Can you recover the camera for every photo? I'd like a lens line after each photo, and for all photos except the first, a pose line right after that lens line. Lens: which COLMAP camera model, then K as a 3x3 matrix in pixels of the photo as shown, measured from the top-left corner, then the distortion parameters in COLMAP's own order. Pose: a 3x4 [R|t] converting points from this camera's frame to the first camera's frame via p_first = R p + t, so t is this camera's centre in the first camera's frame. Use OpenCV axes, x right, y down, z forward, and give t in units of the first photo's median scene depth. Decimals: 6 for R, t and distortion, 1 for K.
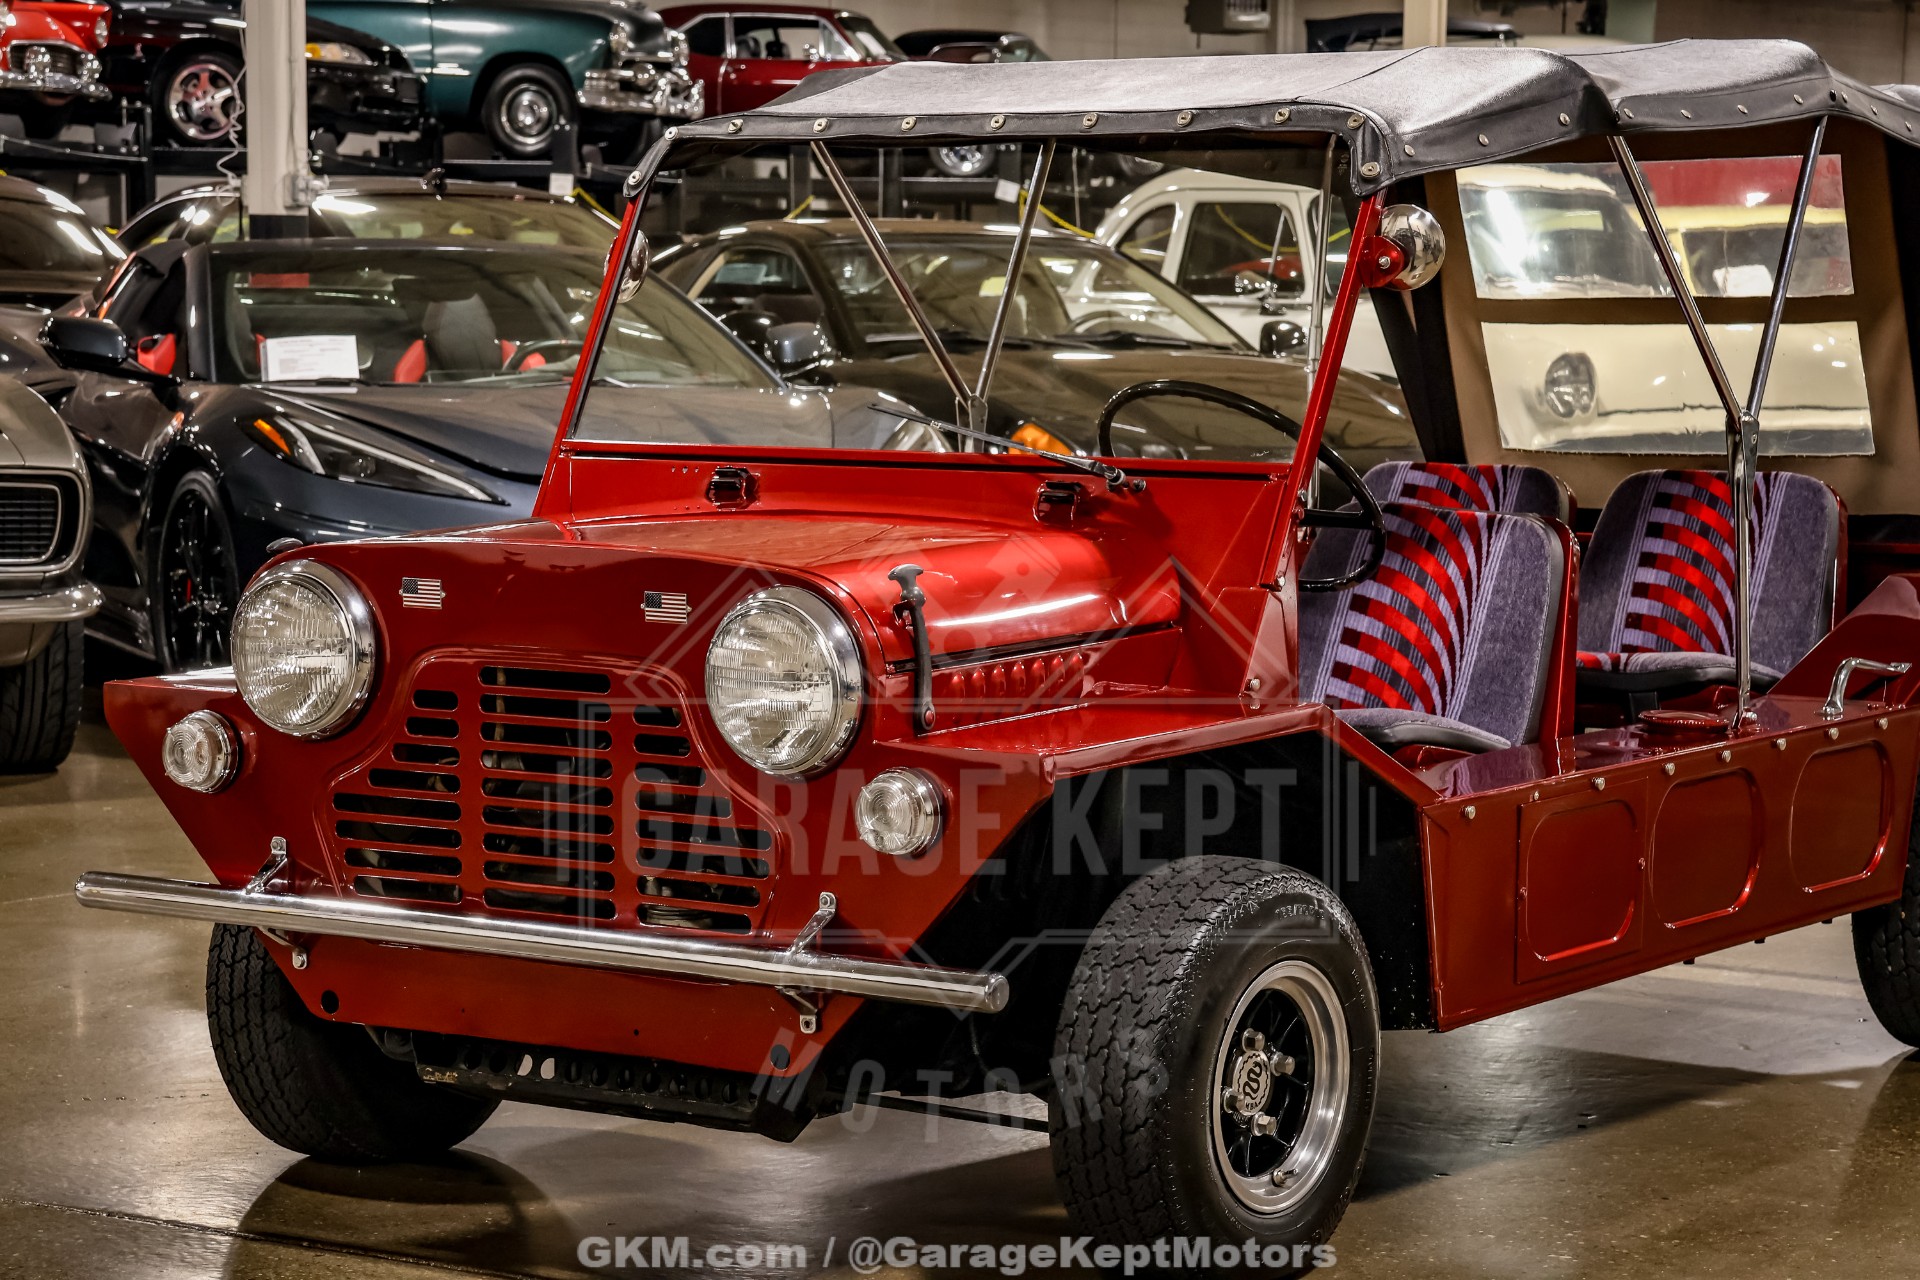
lens RADIAL K [[4449.5, 0, 940.5], [0, 4449.5, 603.3], [0, 0, 1]] dist [0.390560, 0.000000]
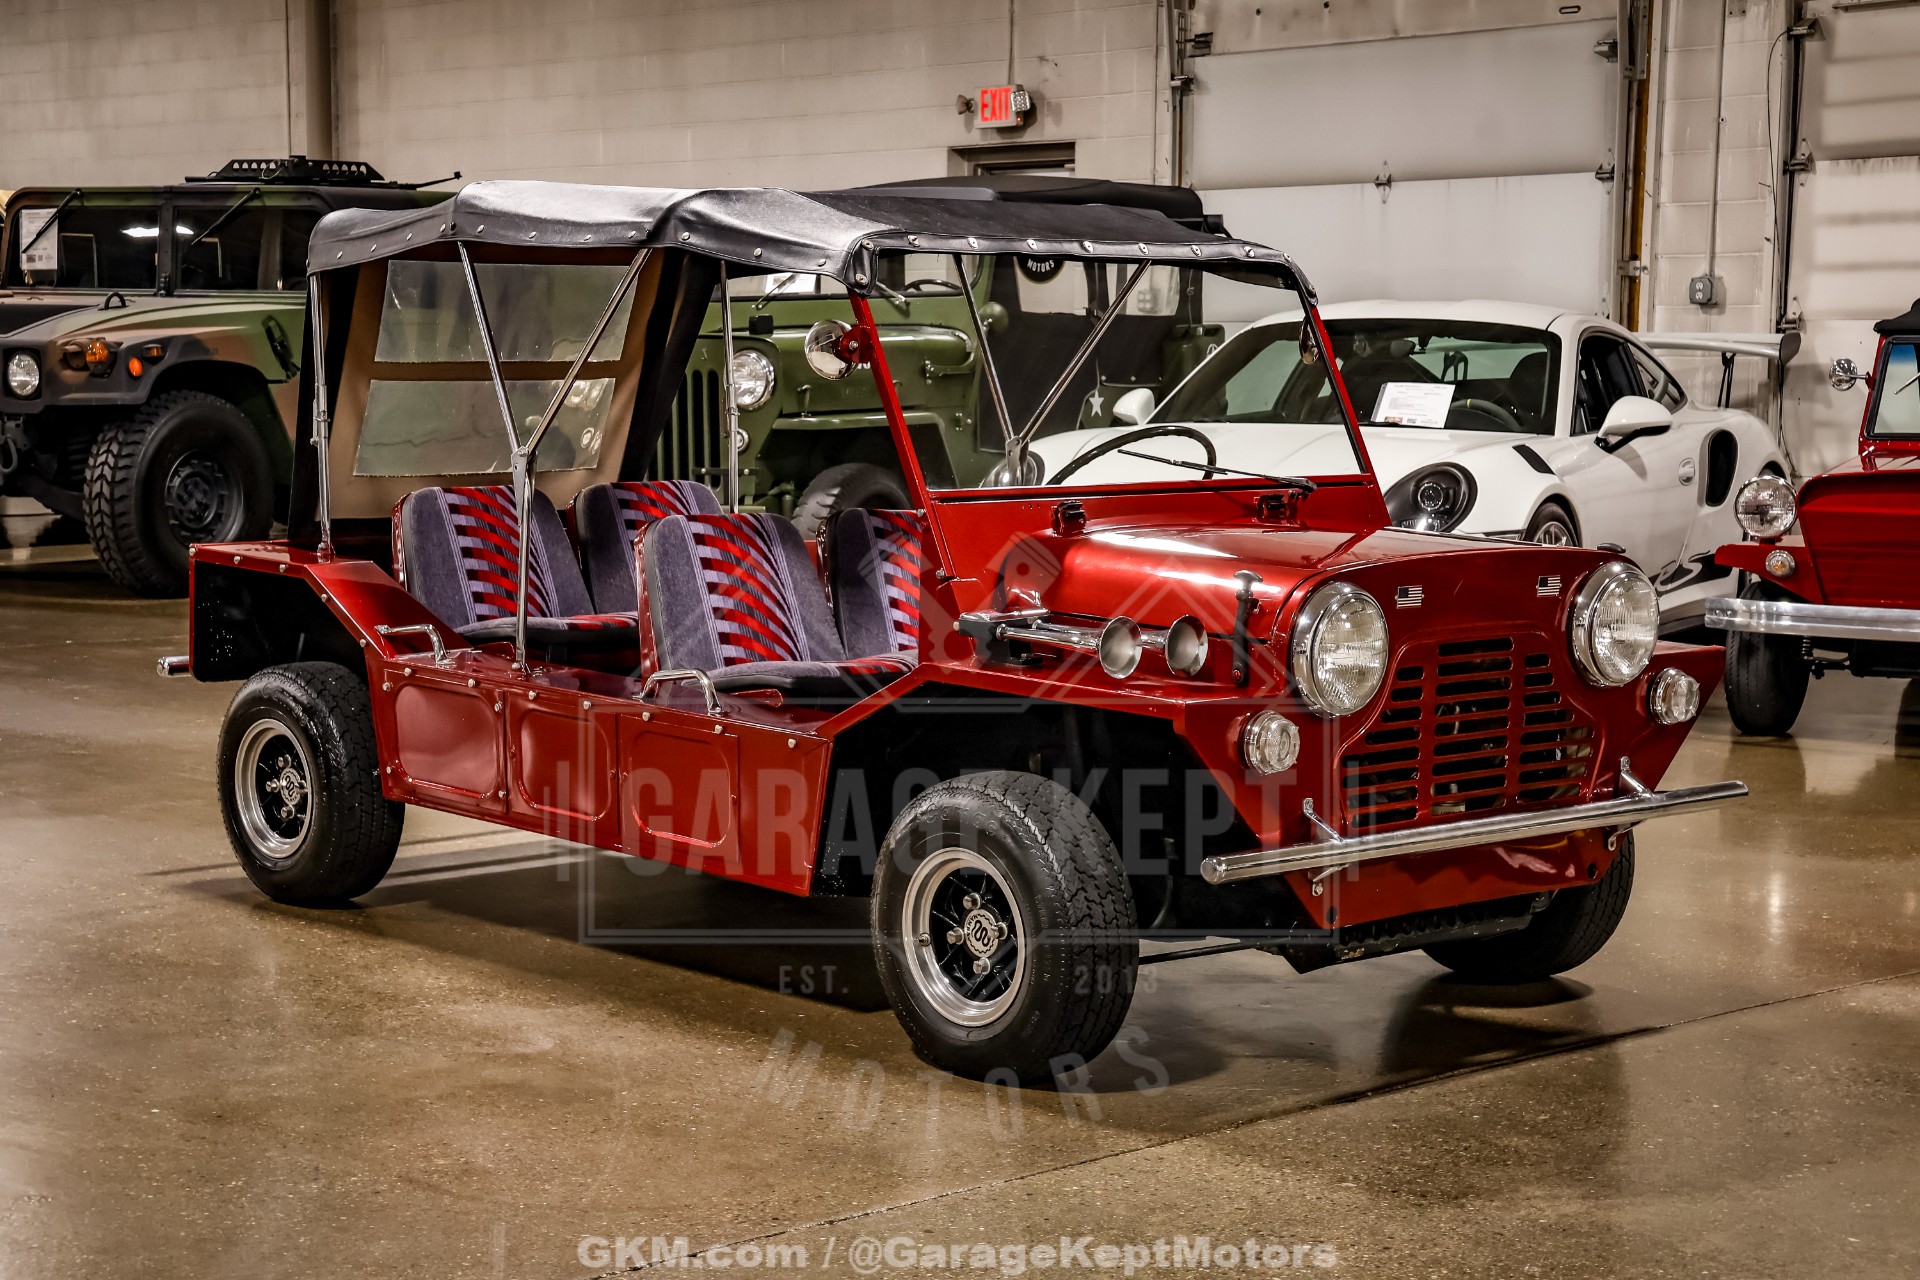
lens RADIAL K [[3141.1, 0, 957.0], [0, 3141.1, 644.2], [0, 0, 1]] dist [0.214602, 0.000000]
pose [[0.199811, -0.095951, 0.975125, -1.054156], [0.060821, 0.994489, 0.085394, -0.076377], [-0.977945, 0.042245, 0.204545, 0.915016]]
